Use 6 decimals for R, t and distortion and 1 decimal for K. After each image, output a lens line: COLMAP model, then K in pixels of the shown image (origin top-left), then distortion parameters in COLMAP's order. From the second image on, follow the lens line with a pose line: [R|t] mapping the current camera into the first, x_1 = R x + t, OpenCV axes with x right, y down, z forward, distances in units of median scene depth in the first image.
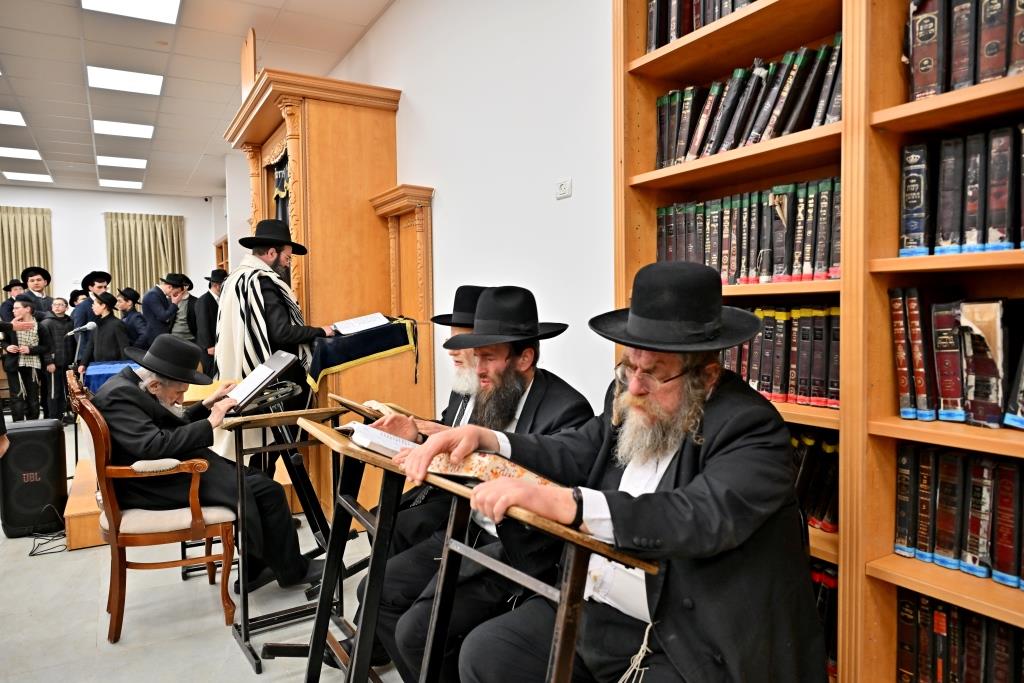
lens RADIAL K [[675.9, 0, 507.5], [0, 675.9, 341.4], [0, 0, 1]] dist [-0.006780, 0.003385]
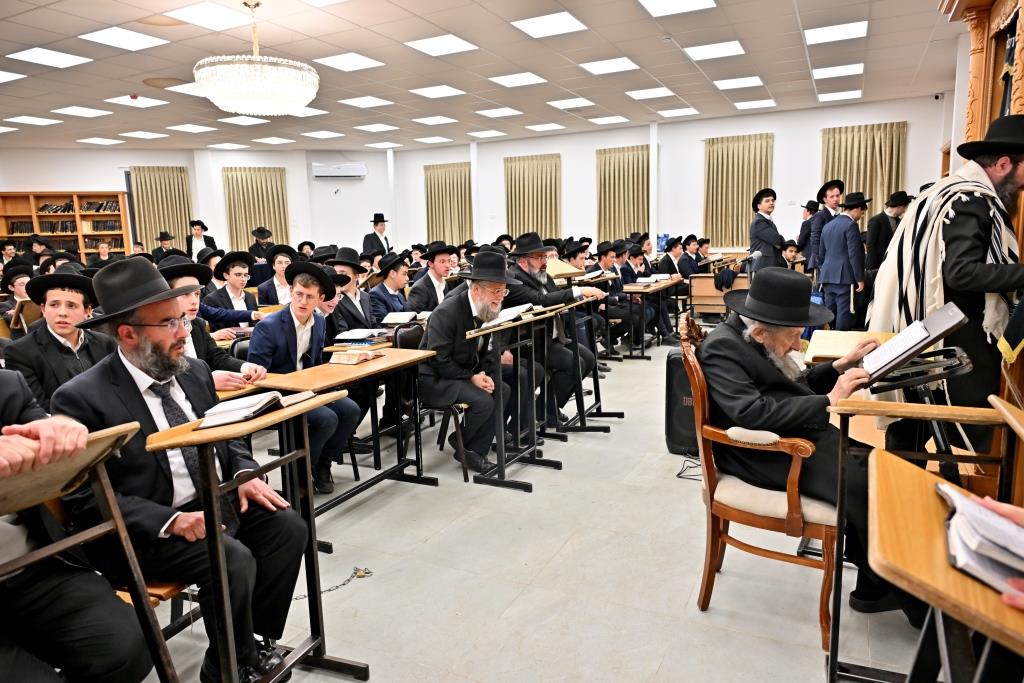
lens RADIAL K [[675.9, 0, 510.7], [0, 675.9, 343.6], [0, 0, 1]] dist [-0.006780, 0.003385]
pose [[0.552592, 0.124774, -0.824060, -0.006346], [-0.018865, 0.990350, 0.137302, -0.024816], [0.833239, -0.060326, 0.549613, 0.186950]]
